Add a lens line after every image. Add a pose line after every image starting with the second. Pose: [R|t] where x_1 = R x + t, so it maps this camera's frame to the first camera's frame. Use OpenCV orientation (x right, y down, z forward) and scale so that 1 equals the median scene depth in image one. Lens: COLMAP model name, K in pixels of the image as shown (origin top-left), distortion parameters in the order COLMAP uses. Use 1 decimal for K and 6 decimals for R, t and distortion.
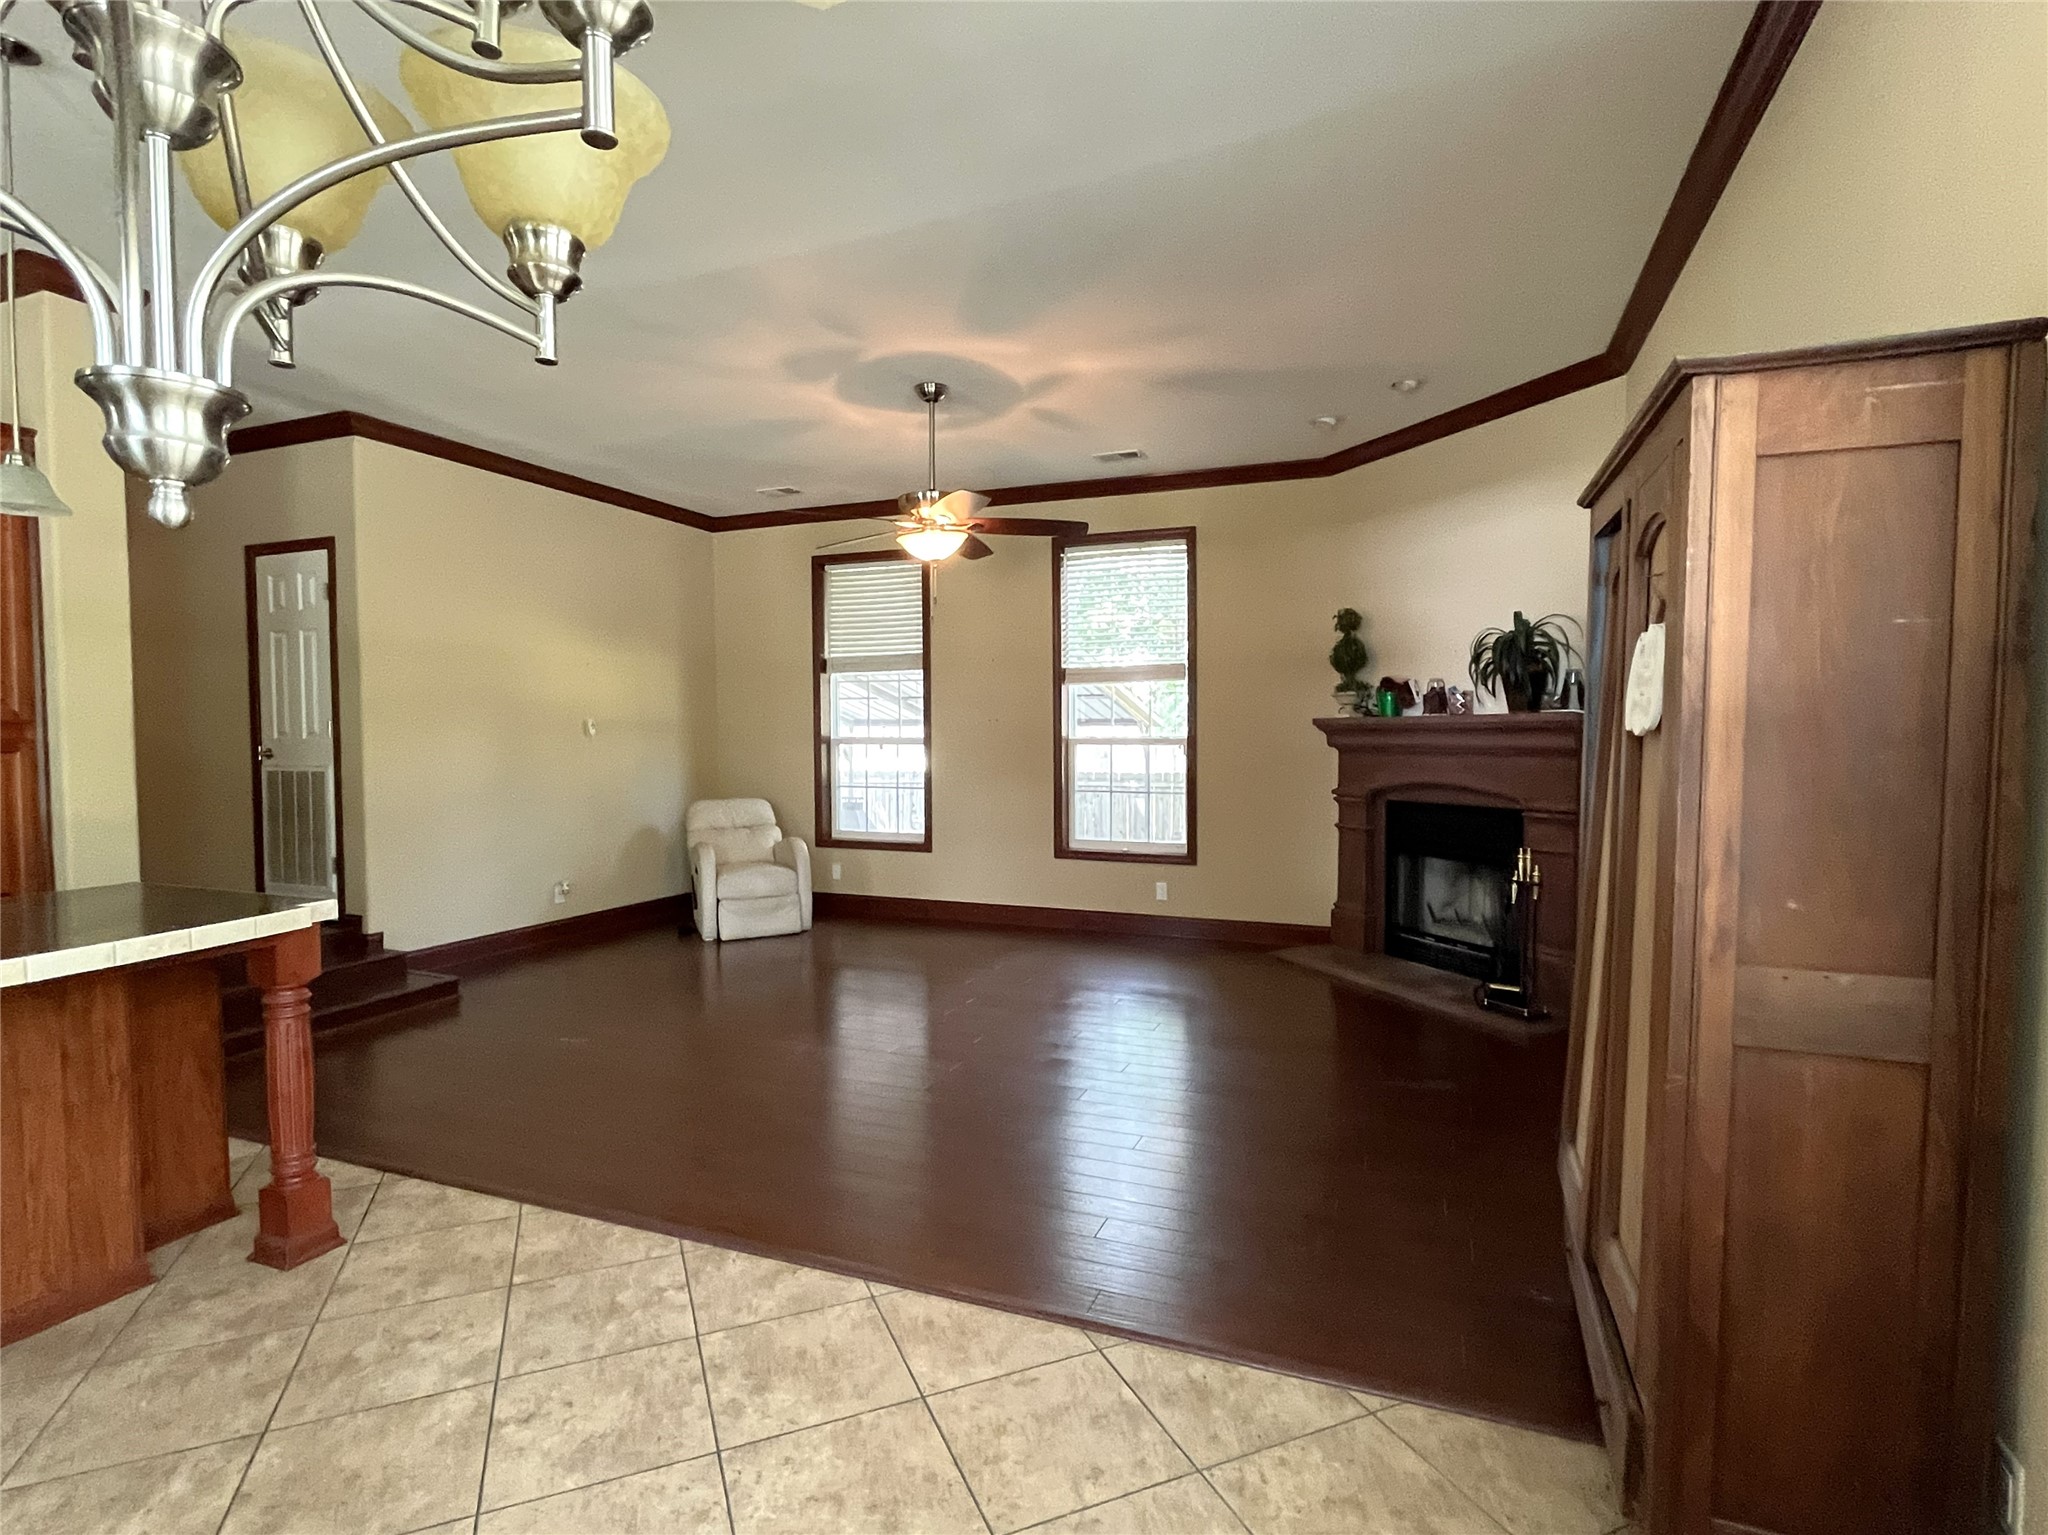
lens RADIAL K [[1009.7, 0, 1024.9], [0, 1009.7, 805.0], [0, 0, 1]] dist [-0.001077, -0.000270]
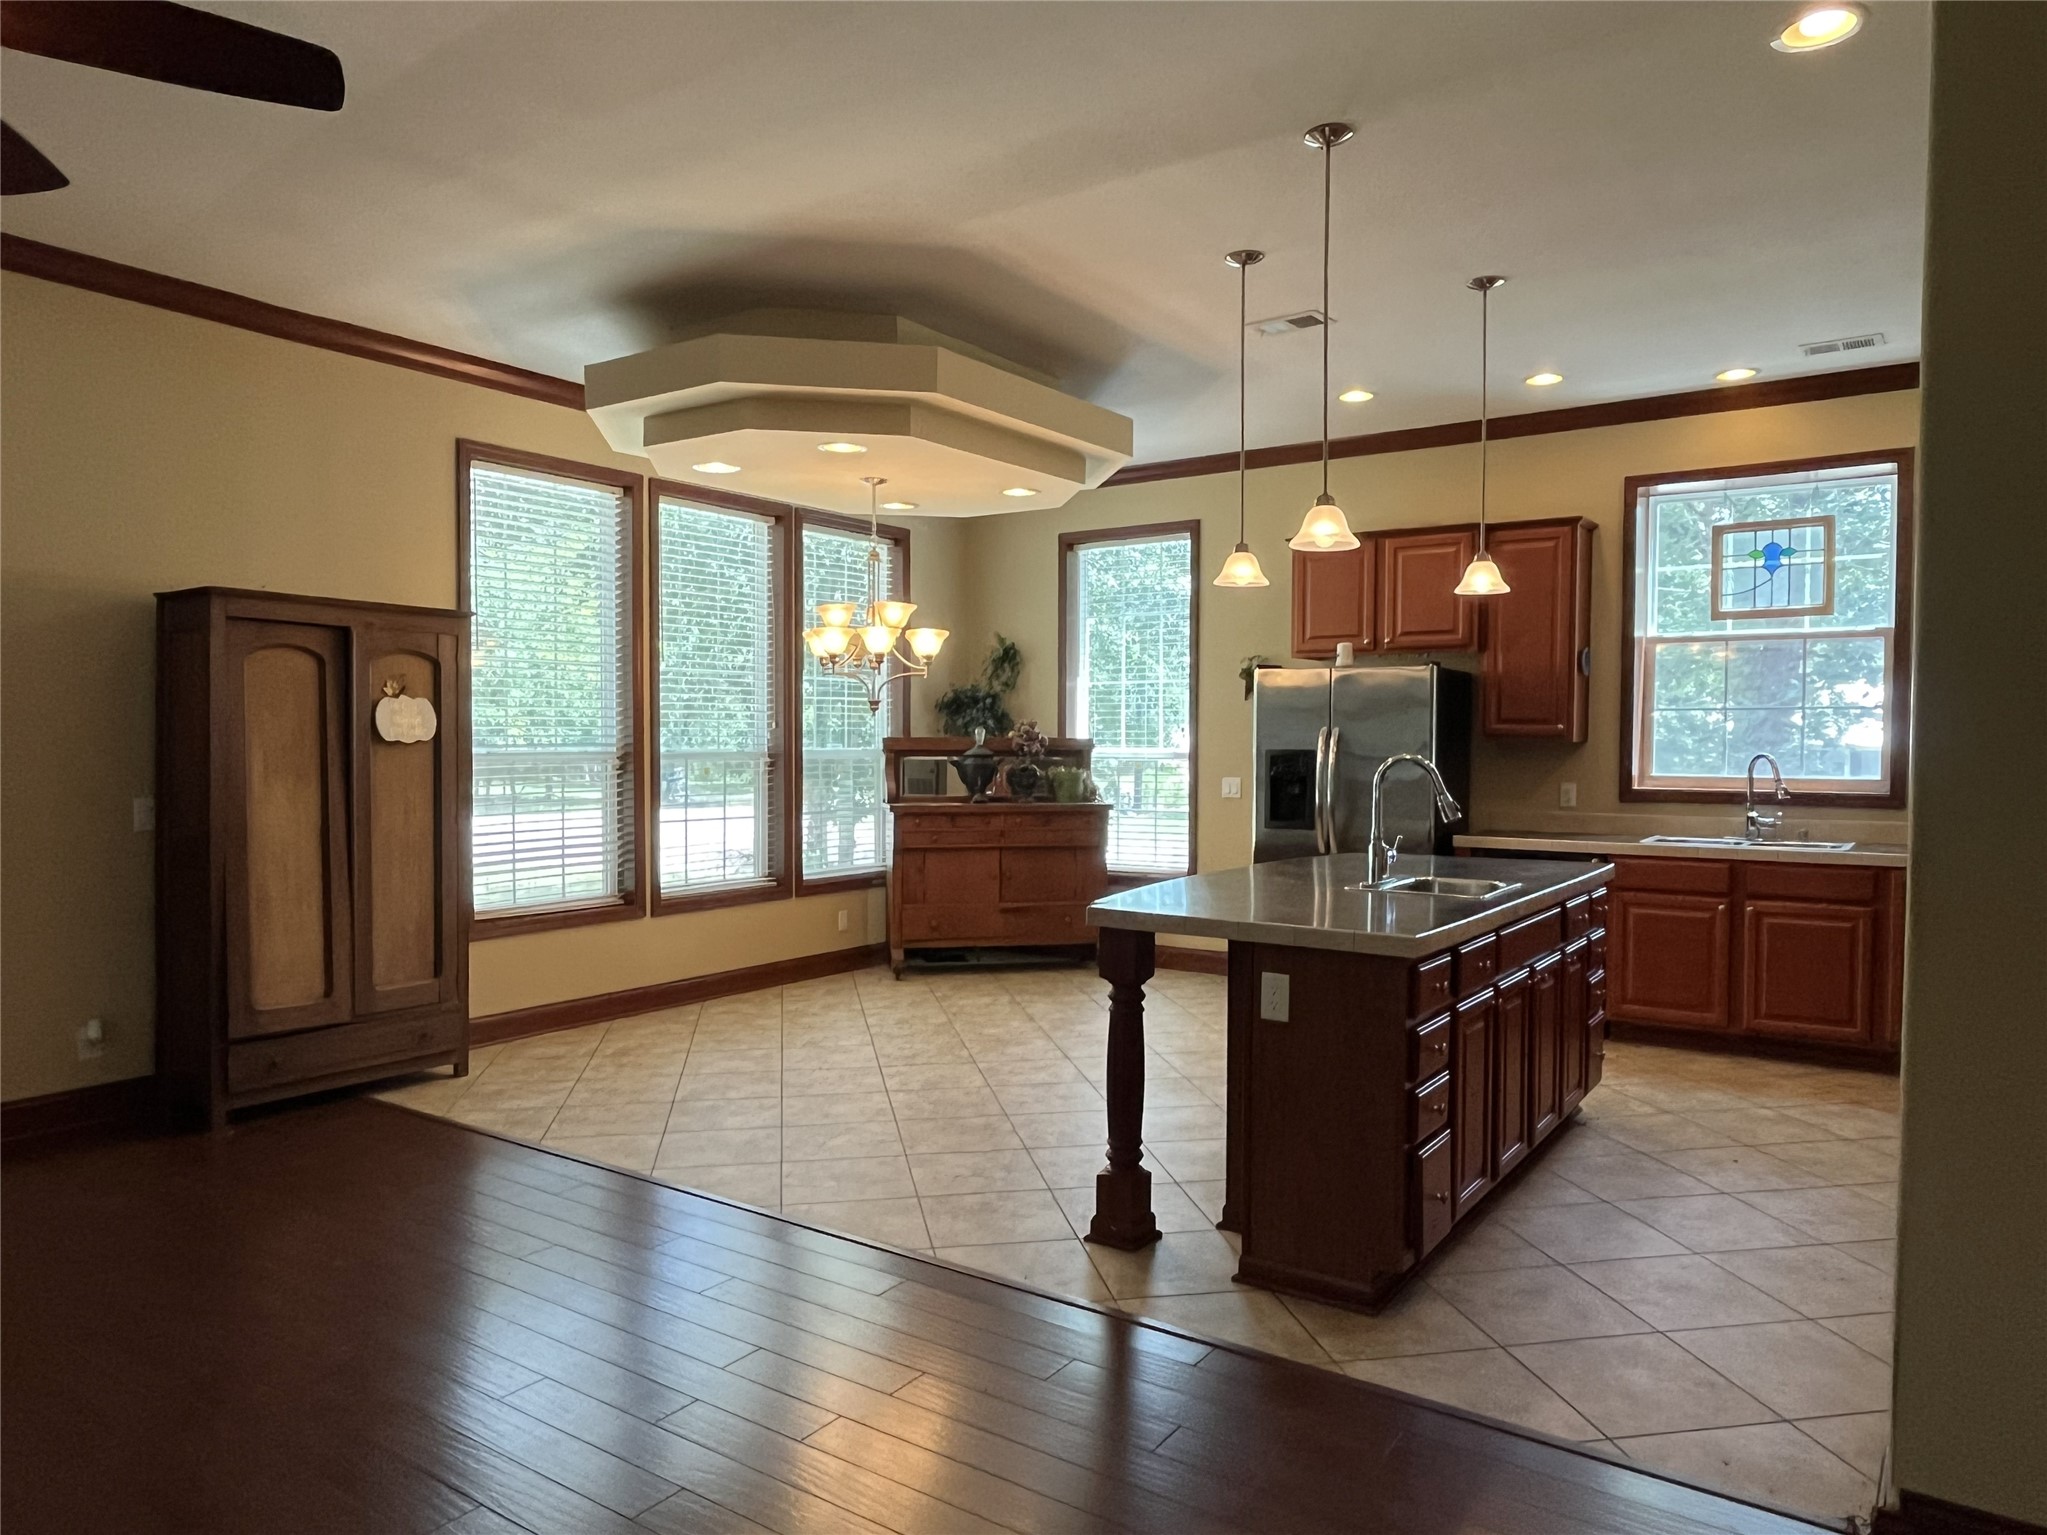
lens RADIAL K [[1358.9, 0, 1023.5], [0, 1358.9, 767.5], [0, 0, 1]] dist [-0.018718, -0.001043]
pose [[-0.974586, -0.003100, 0.223991, -0.779281], [0.019332, 0.995010, 0.097884, -0.154882], [-0.223177, 0.099727, -0.969663, 1.957188]]
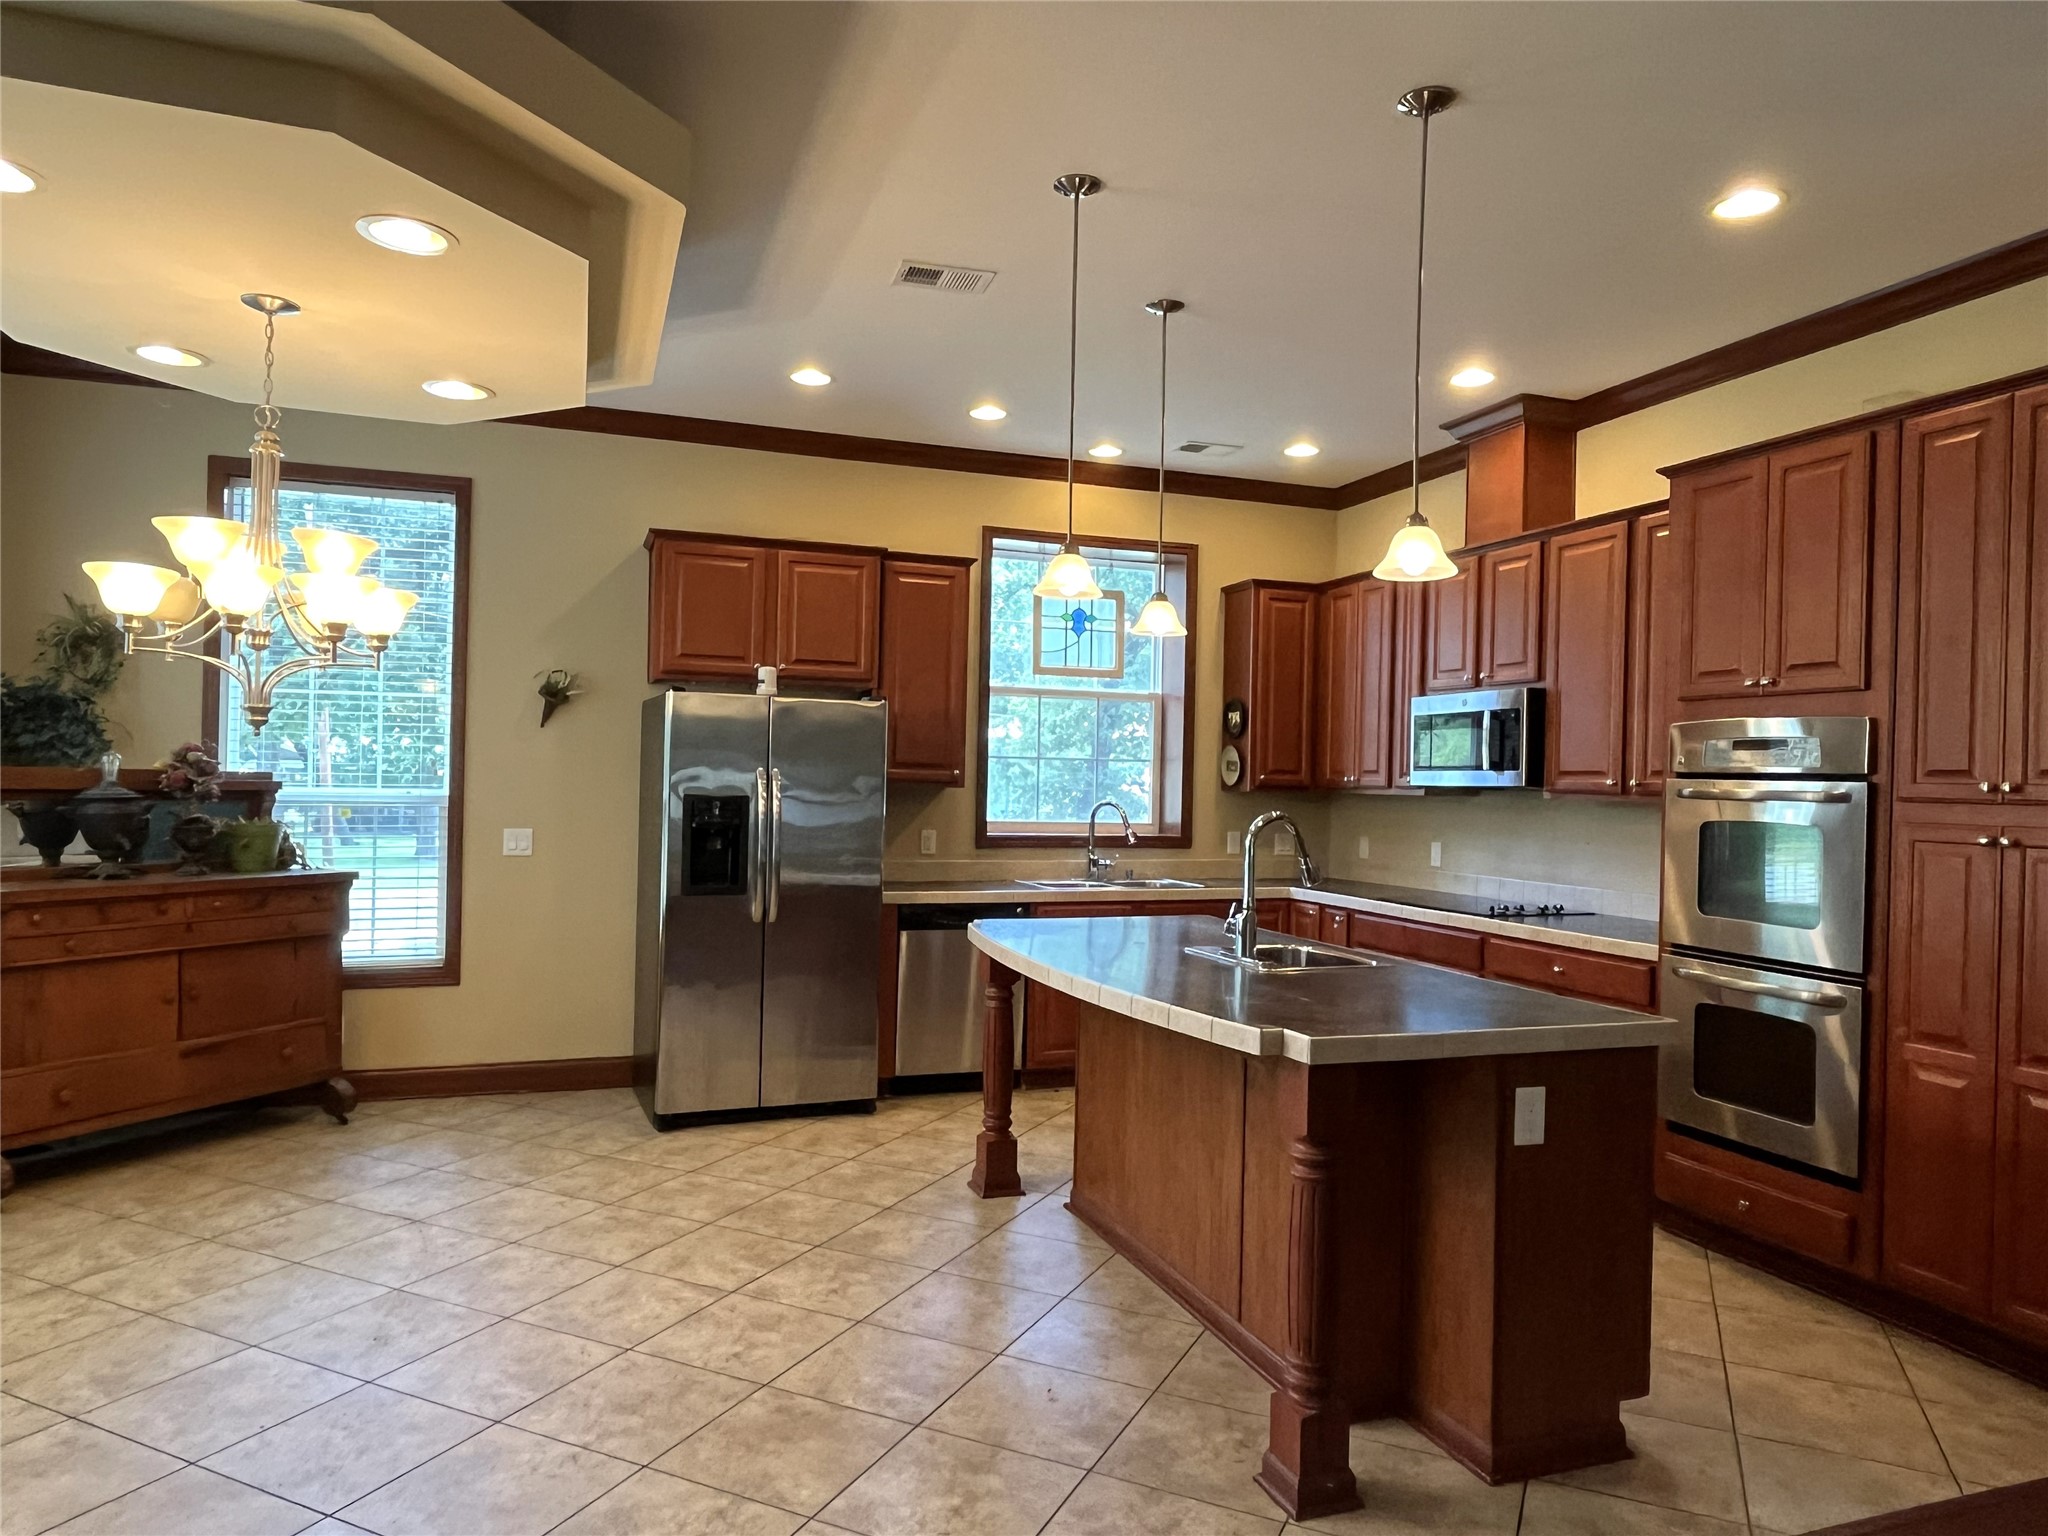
lens RADIAL K [[1314.3, 0, 1029.3], [0, 1314.3, 775.0], [0, 0, 1]] dist [-0.003357, -0.001791]
pose [[-0.737488, -0.015316, -0.675186, 0.088356], [-0.071041, 0.995956, 0.055003, -0.110469], [0.671613, 0.088530, -0.735594, 1.282981]]
